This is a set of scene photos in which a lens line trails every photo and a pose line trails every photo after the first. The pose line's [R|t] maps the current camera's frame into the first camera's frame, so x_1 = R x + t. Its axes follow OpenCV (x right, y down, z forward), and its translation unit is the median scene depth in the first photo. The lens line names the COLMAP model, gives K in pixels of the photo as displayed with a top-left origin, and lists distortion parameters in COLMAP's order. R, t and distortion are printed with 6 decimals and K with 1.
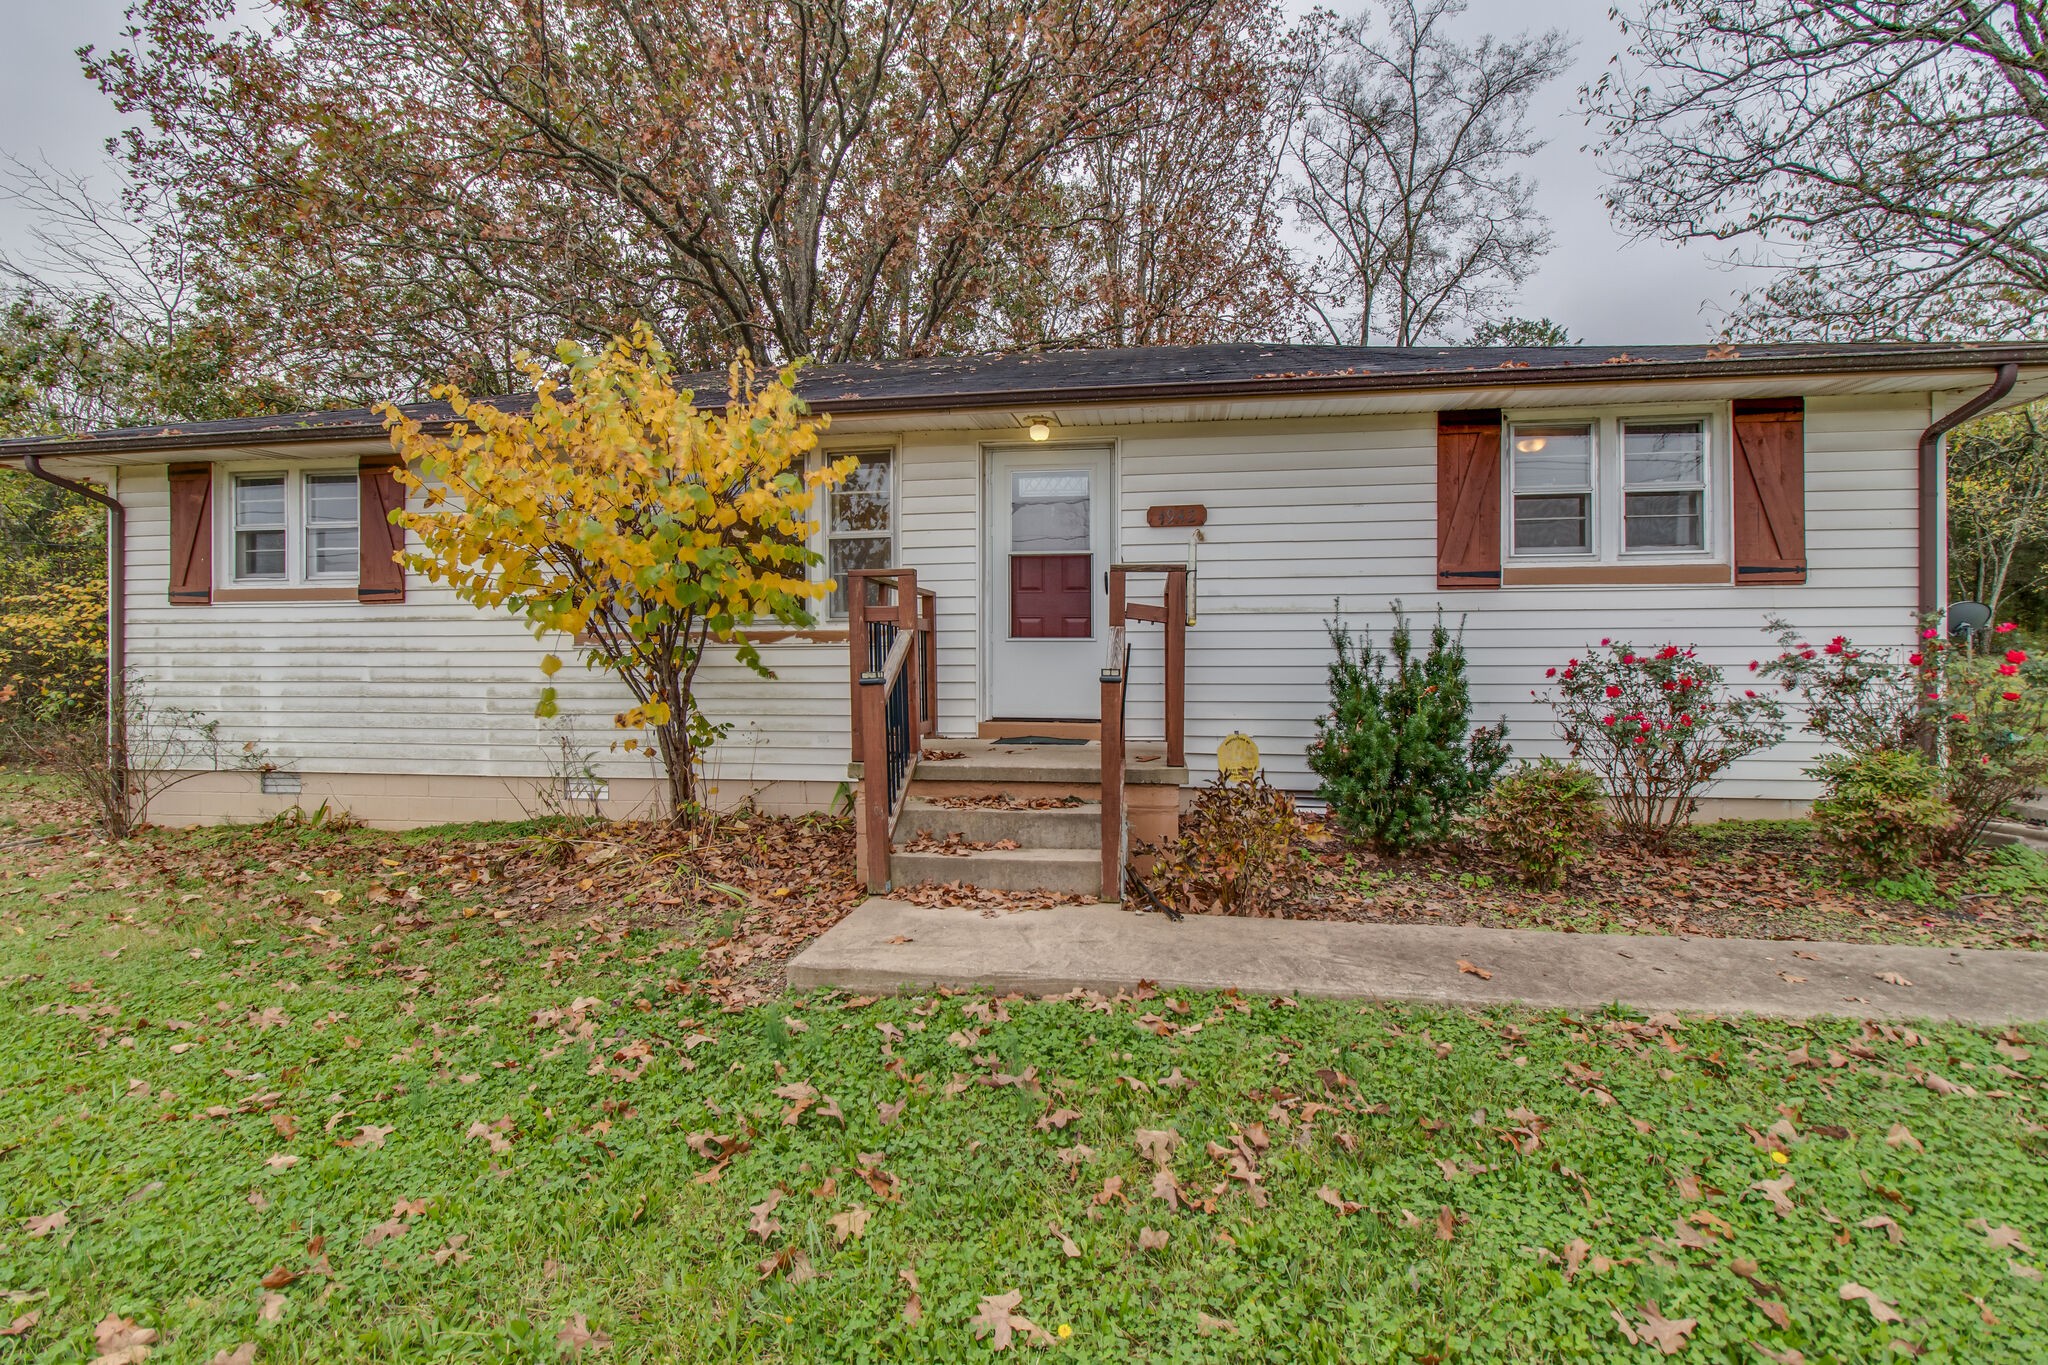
lens RADIAL K [[949.5, 0, 1015.3], [0, 949.5, 671.7], [0, 0, 1]] dist [-0.000499, 0.000206]
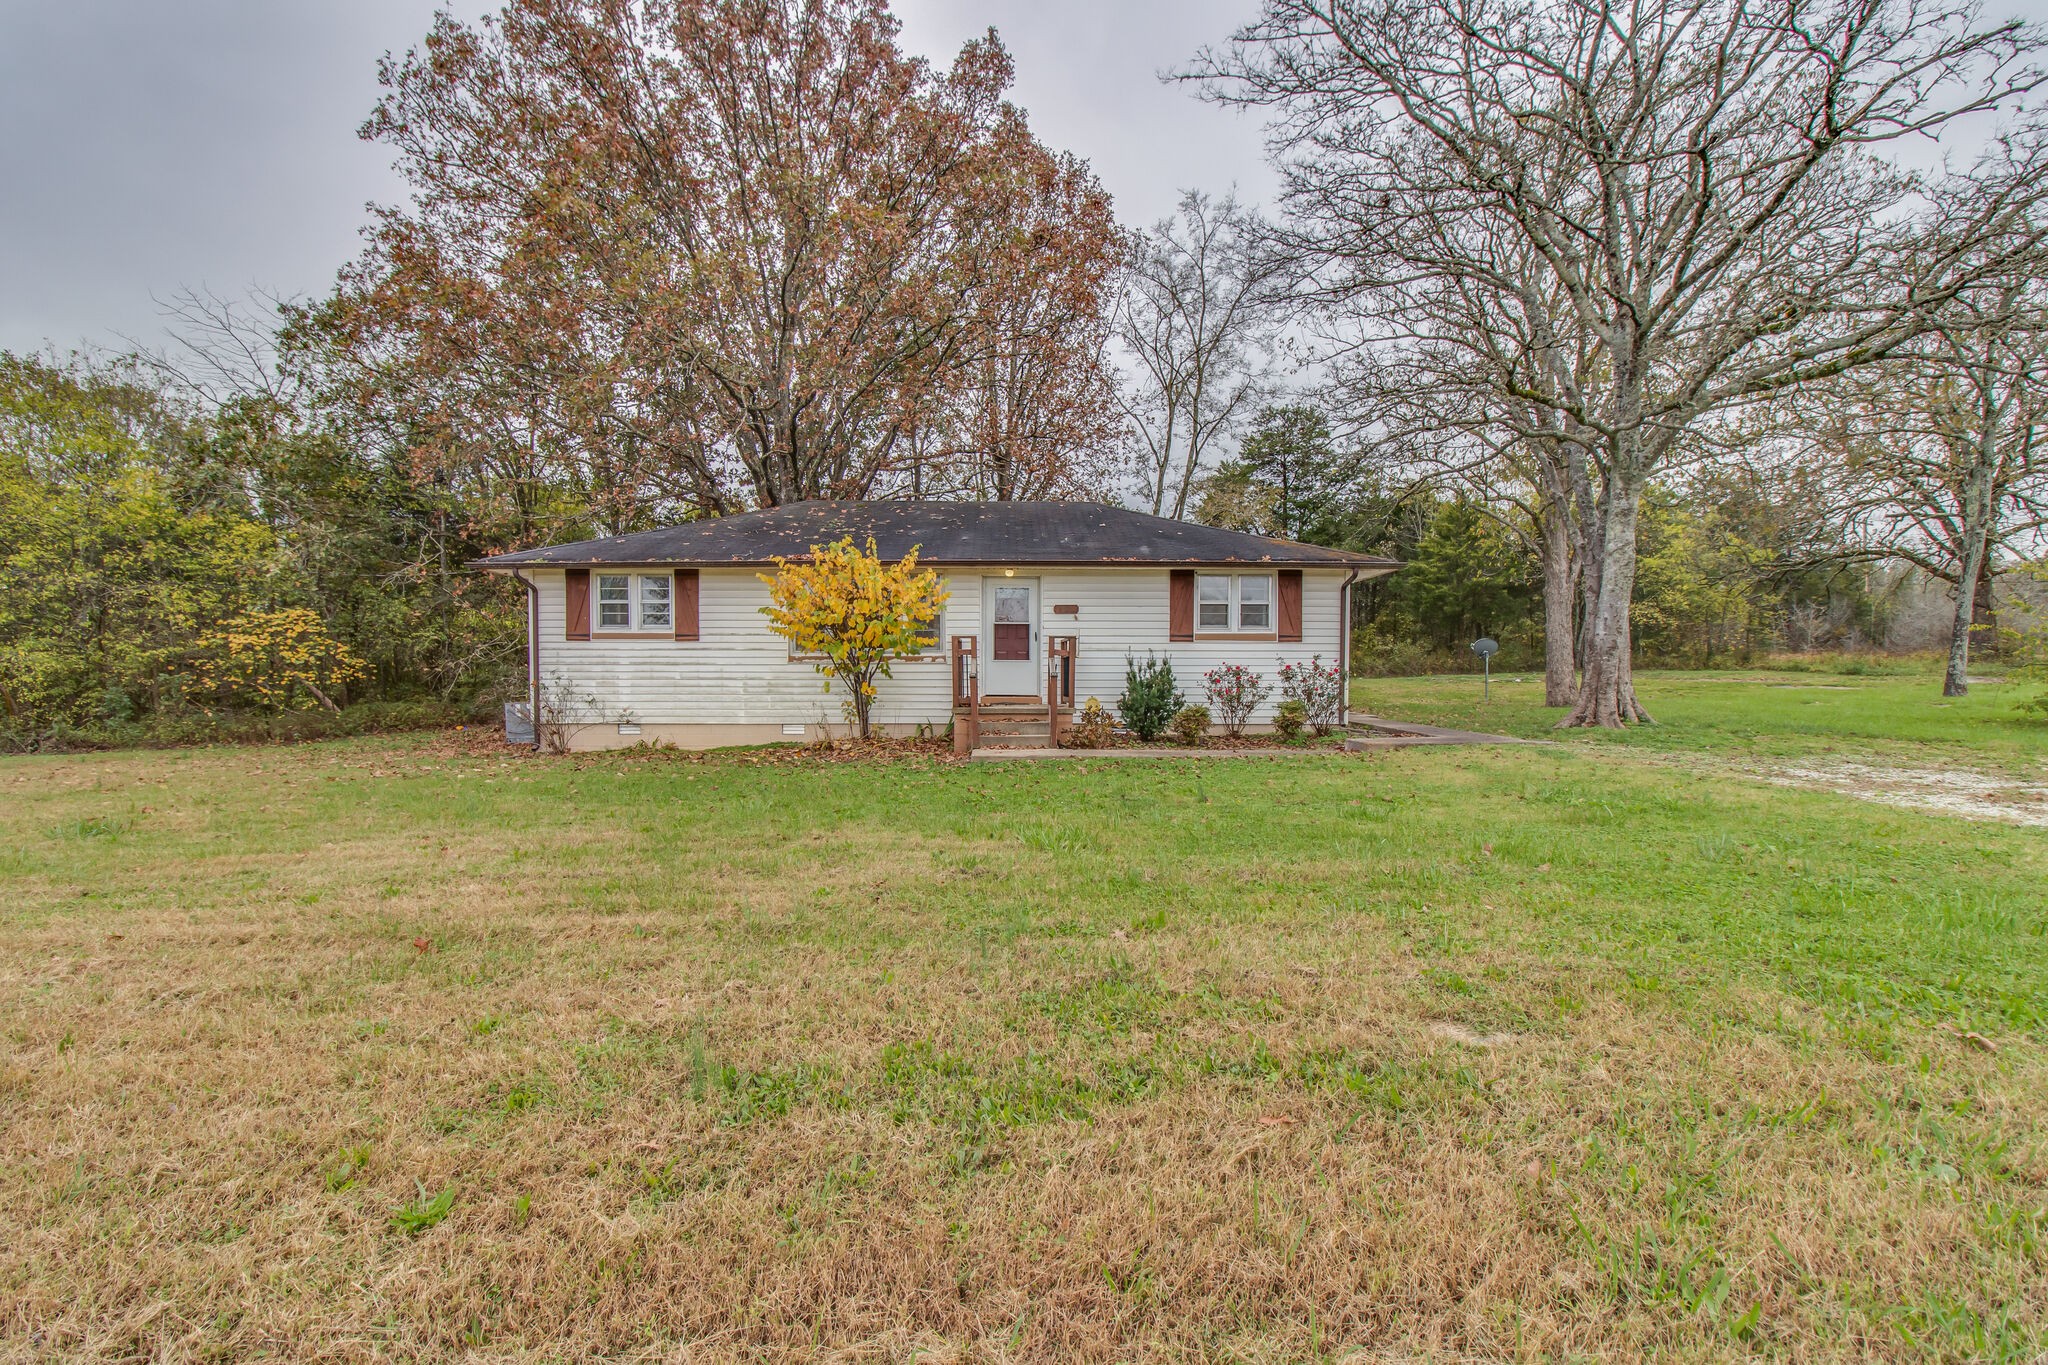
lens RADIAL K [[946.3, 0, 1013.6], [0, 946.3, 680.2], [0, 0, 1]] dist [0.000769, 0.000893]
pose [[0.986130, 0.001858, 0.165963, -0.369151], [-0.001722, 0.999998, -0.000965, 0.016815], [-0.165964, 0.000666, 0.986132, -1.375098]]
